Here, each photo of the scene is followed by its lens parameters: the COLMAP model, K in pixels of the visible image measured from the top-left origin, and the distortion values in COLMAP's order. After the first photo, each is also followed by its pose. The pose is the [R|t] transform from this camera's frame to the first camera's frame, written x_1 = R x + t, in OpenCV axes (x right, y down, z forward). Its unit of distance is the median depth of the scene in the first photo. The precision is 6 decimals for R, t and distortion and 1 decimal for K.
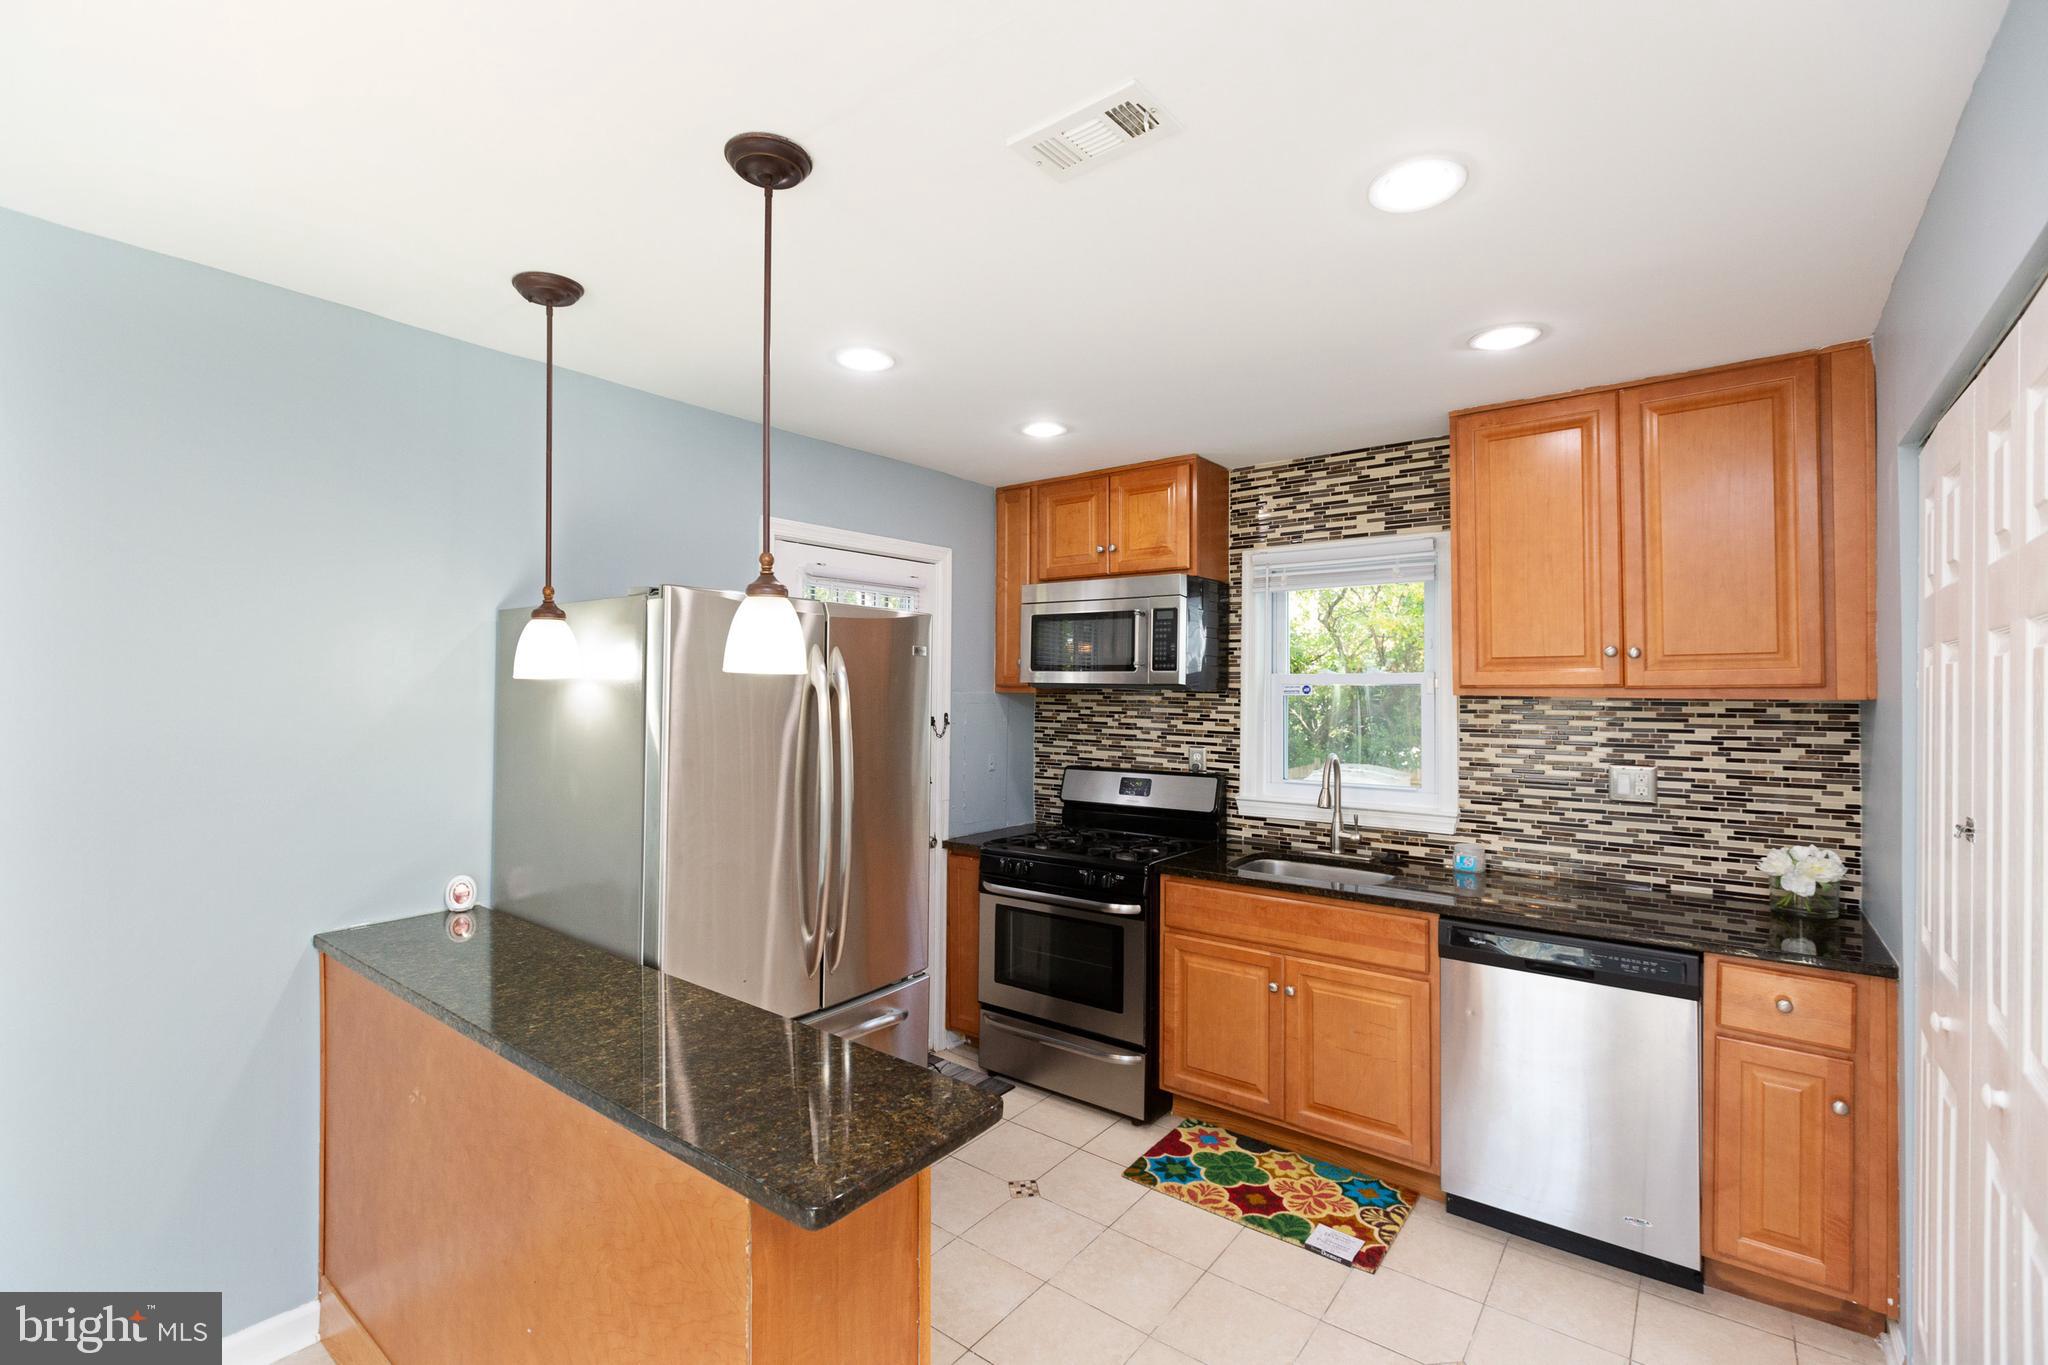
lens RADIAL K [[915.9, 0, 1037.5], [0, 915.9, 673.8], [0, 0, 1]] dist [0.000171, 0.000790]
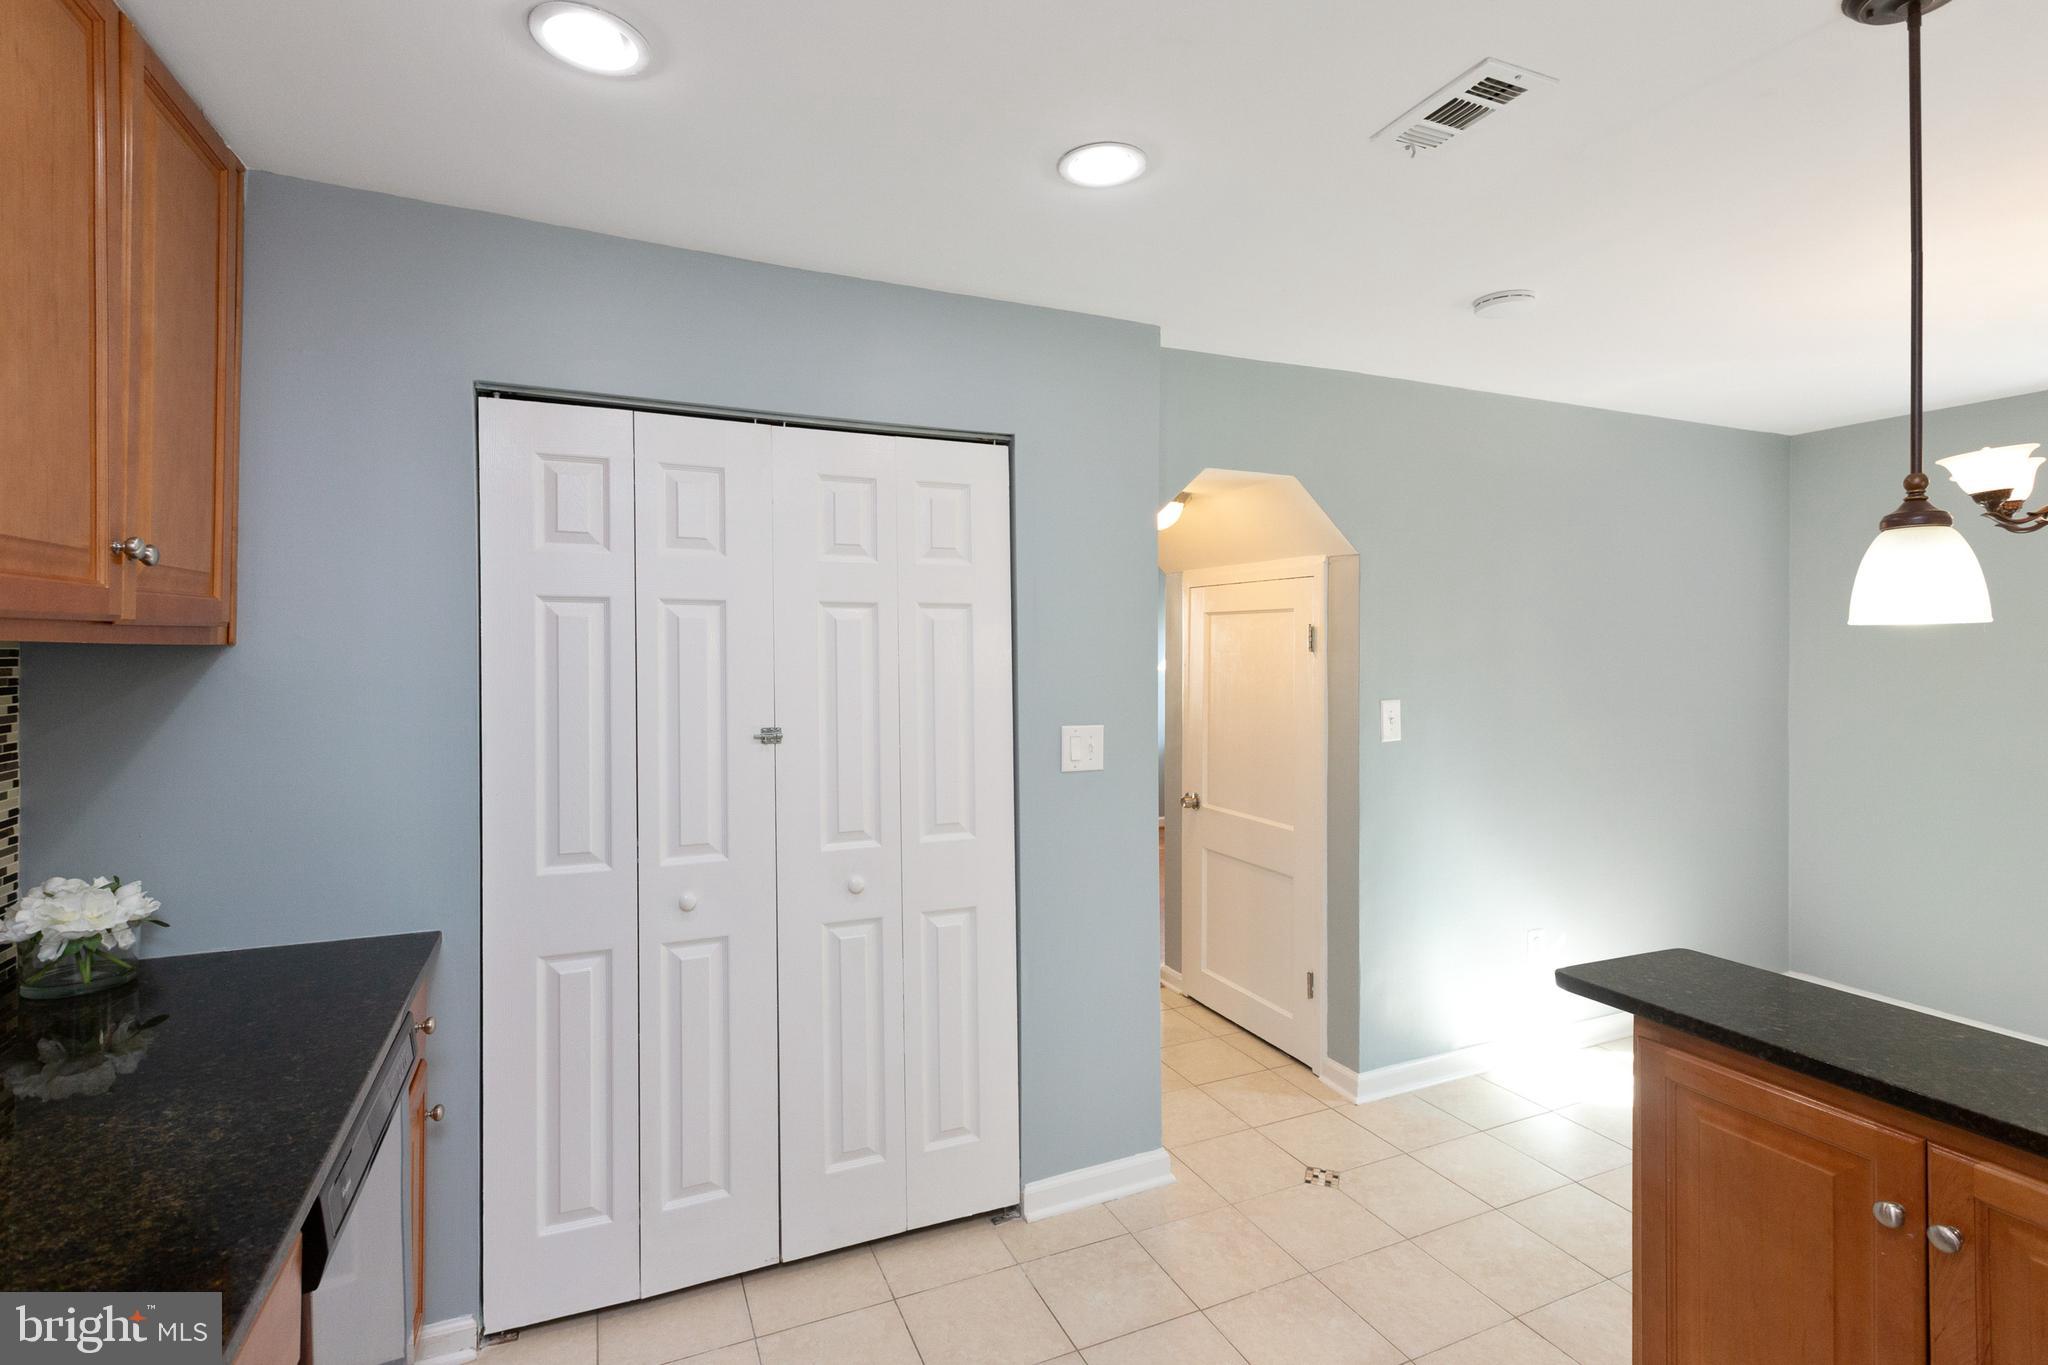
lens RADIAL K [[915.9, 0, 997.6], [0, 915.9, 651.1], [0, 0, 1]] dist [0.000171, 0.000790]
pose [[-0.873587, -0.011790, 0.486526, -0.011486], [-0.017789, 0.999812, -0.007714, 0.021416], [-0.486343, -0.015394, -0.873632, 1.017184]]
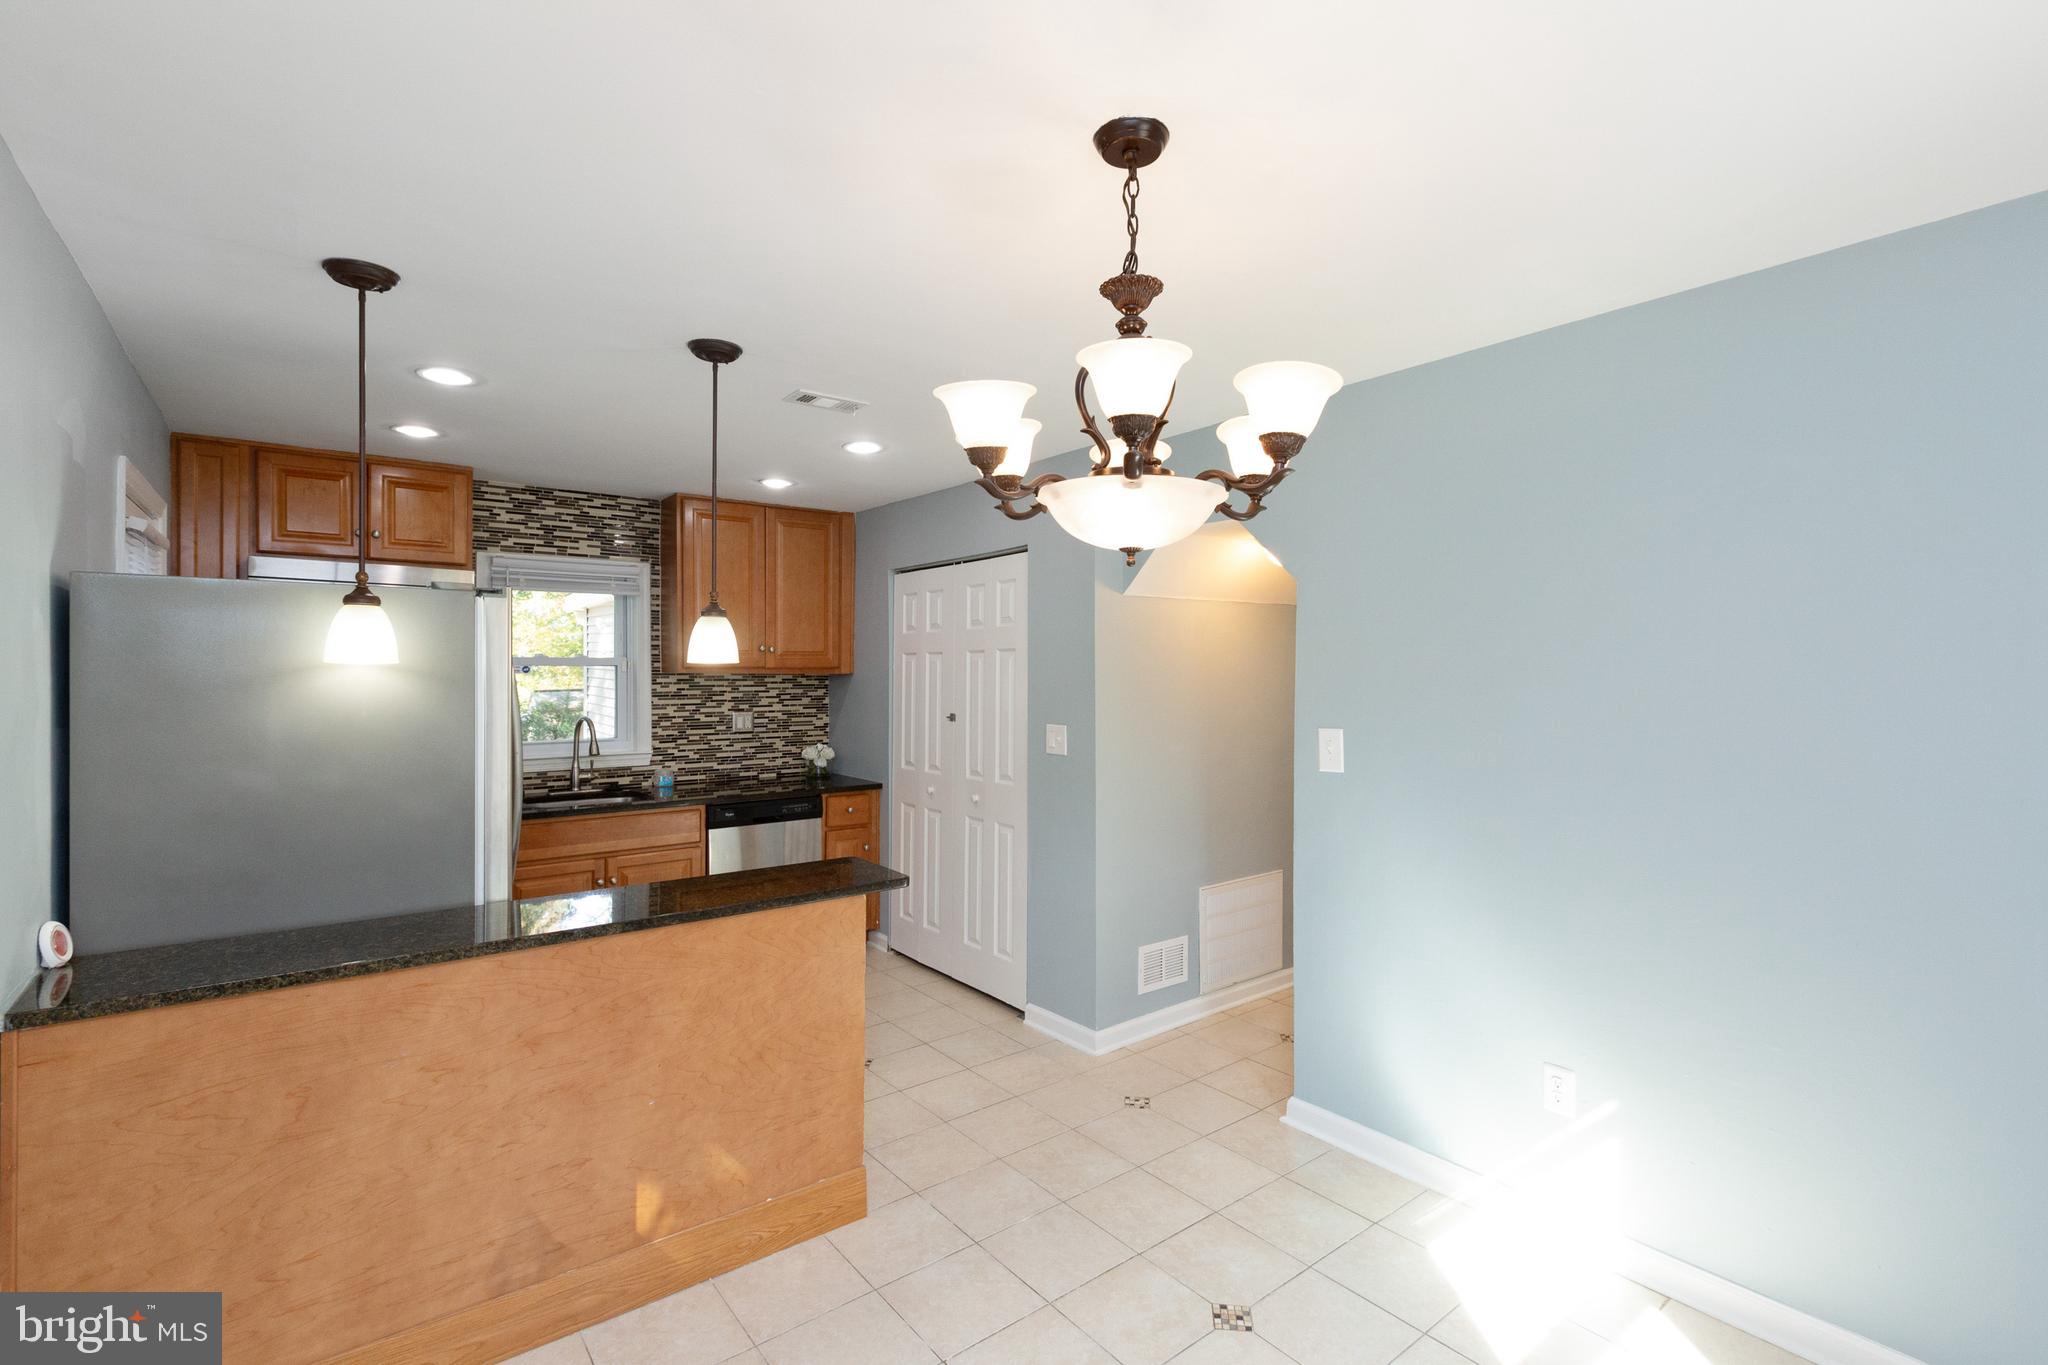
lens RADIAL K [[915.9, 0, 1038.4], [0, 915.9, 676.6], [0, 0, 1]] dist [0.000171, 0.000790]
pose [[0.229704, -0.010121, 0.973208, -0.881147], [-0.016321, 0.999765, 0.014249, -0.002557], [-0.973124, -0.019157, 0.229485, 0.030144]]
